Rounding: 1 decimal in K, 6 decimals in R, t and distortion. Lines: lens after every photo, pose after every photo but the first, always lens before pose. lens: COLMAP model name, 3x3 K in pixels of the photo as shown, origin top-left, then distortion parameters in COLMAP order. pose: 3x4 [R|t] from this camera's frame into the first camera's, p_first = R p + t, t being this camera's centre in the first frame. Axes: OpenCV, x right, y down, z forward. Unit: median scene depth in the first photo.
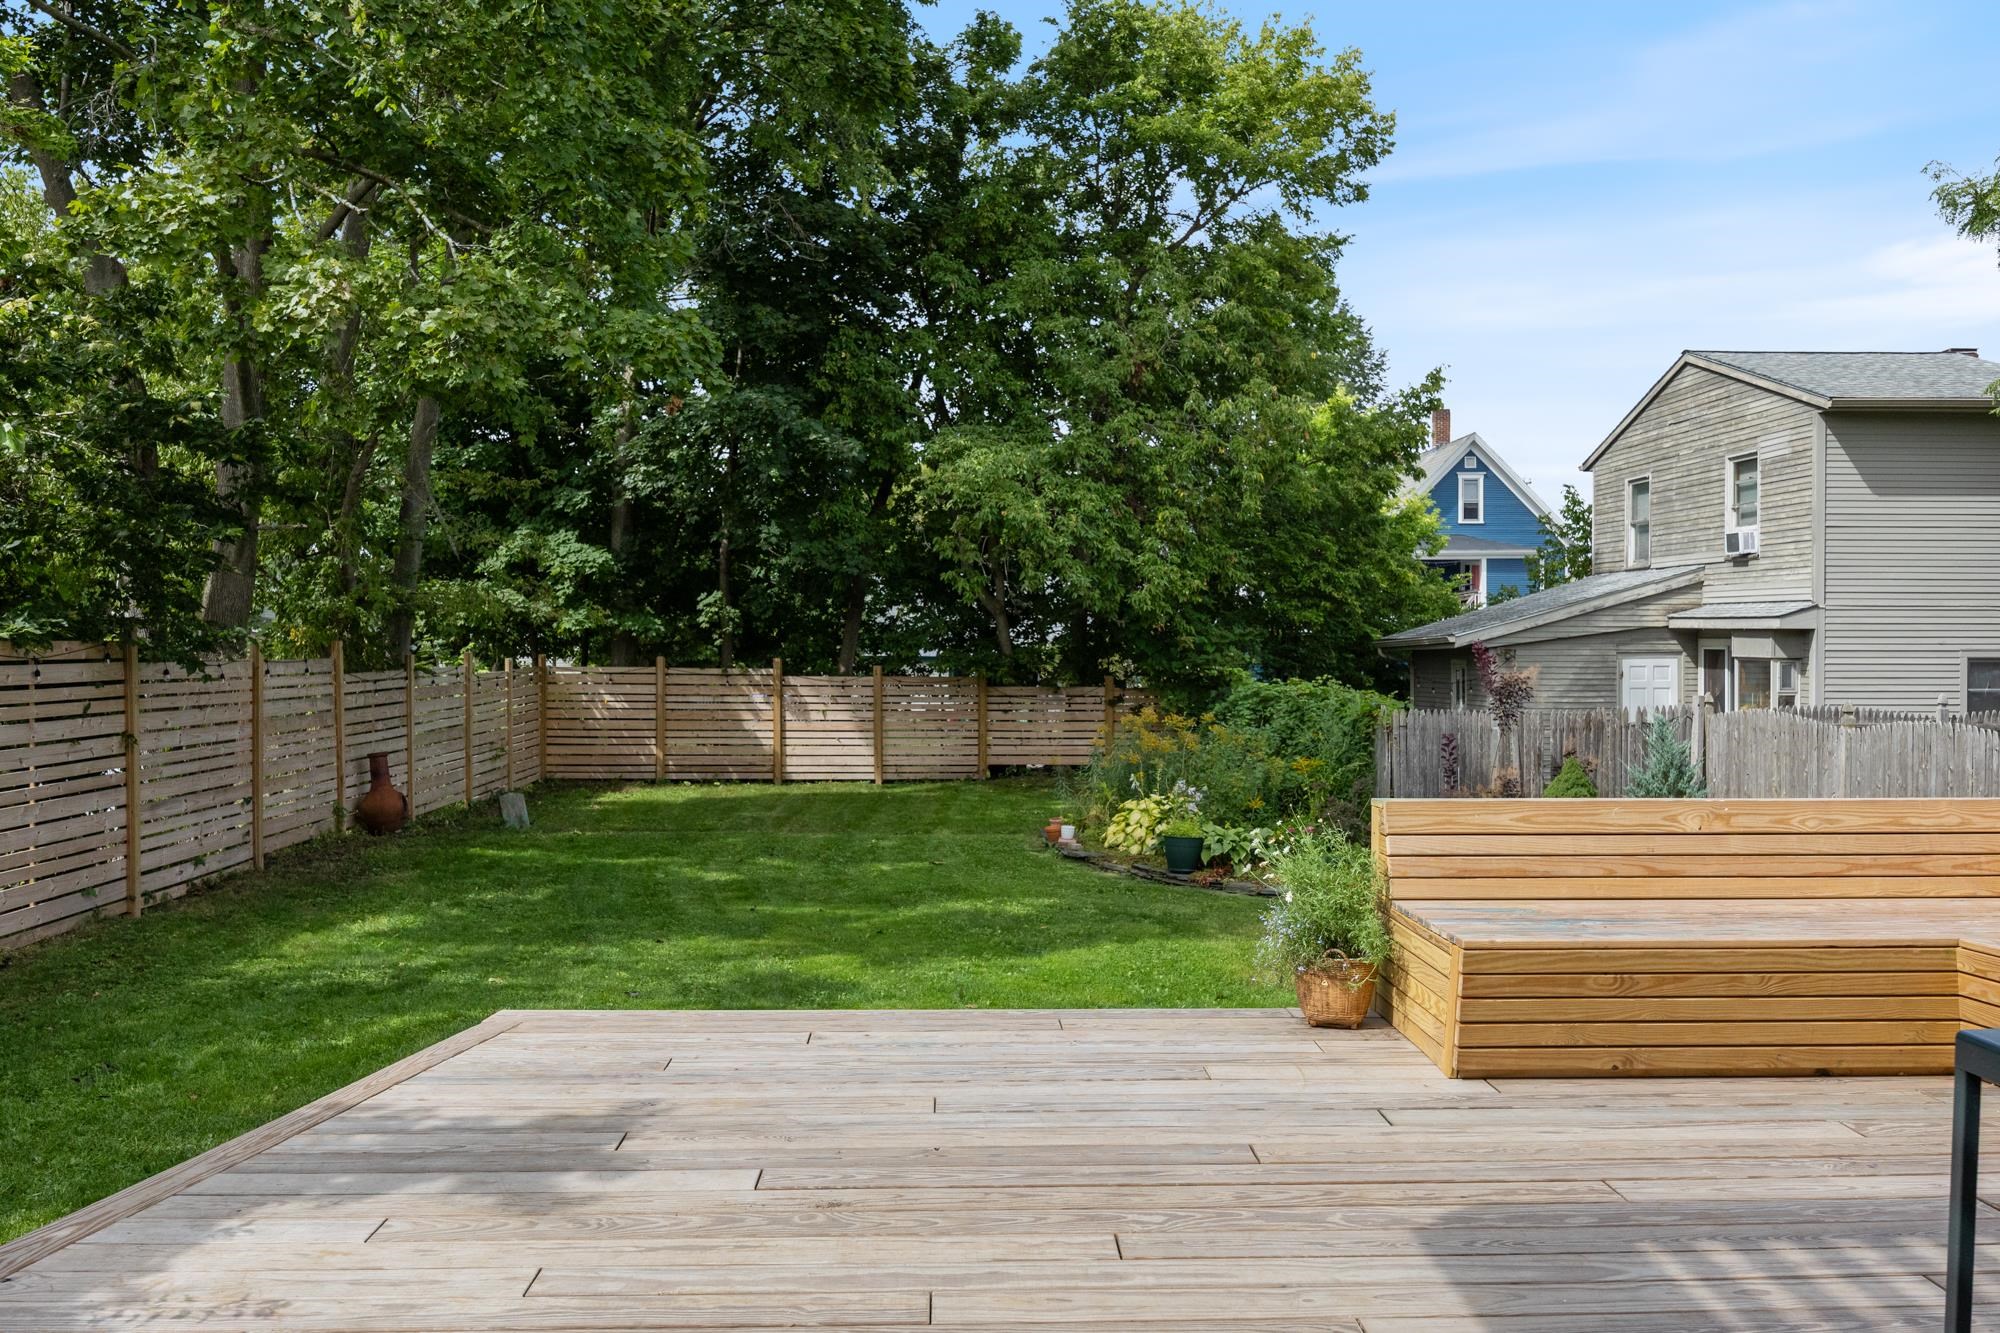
lens RADIAL K [[1548.3, 0, 1006.1], [0, 1548.3, 647.7], [0, 0, 1]] dist [-0.004643, 0.004583]
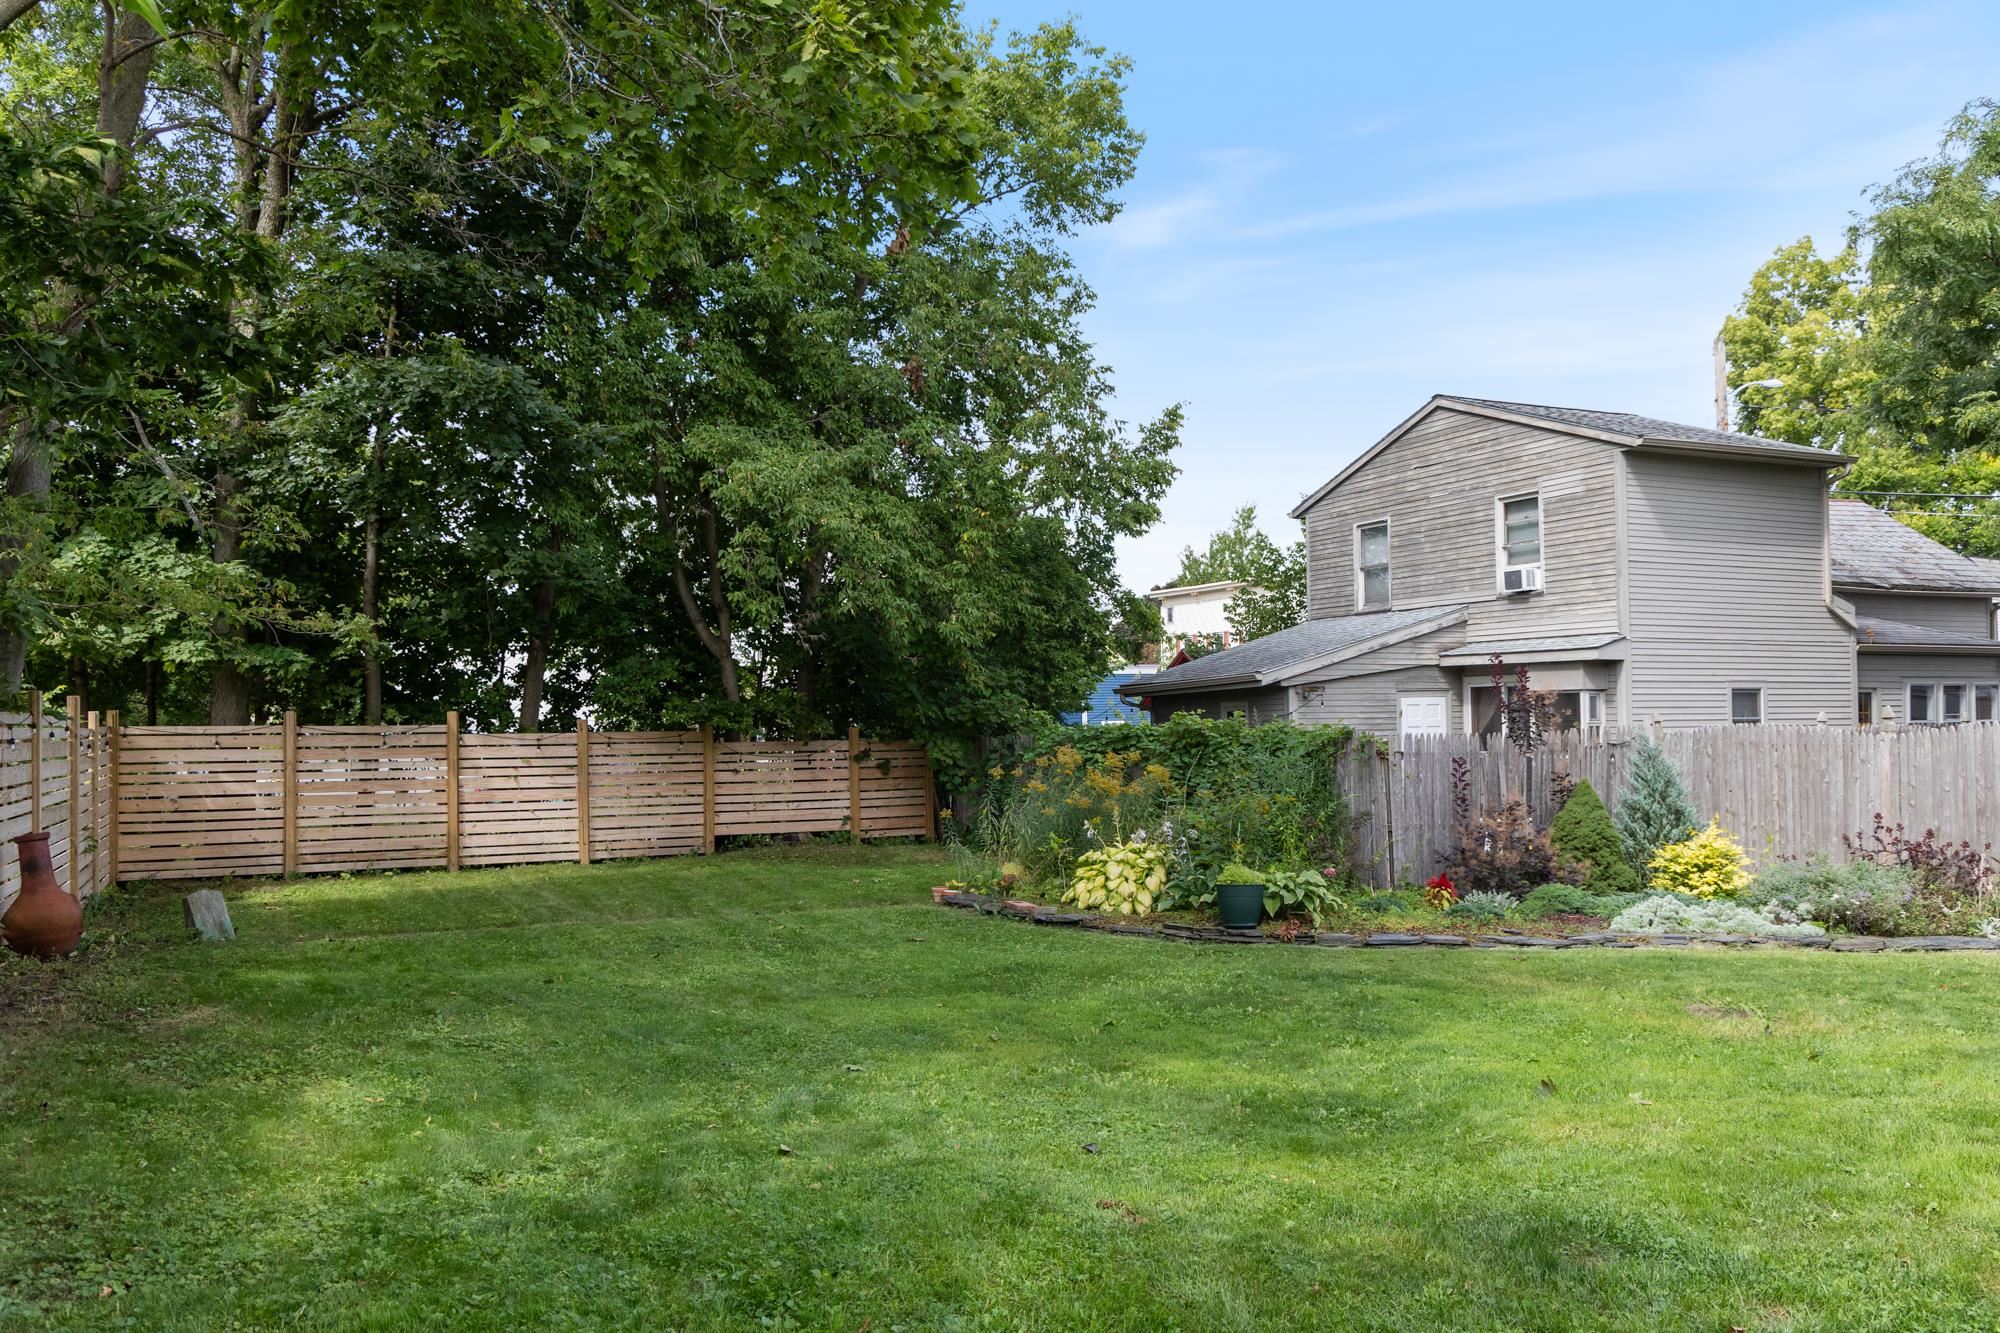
lens RADIAL K [[1528.7, 0, 1011.8], [0, 1528.7, 678.4], [0, 0, 1]] dist [0.031789, -0.002086]
pose [[0.917579, -0.002038, 0.397548, -0.207800], [0.017379, 0.999237, -0.034989, 0.023576], [-0.397174, 0.039014, 0.916914, 0.180004]]
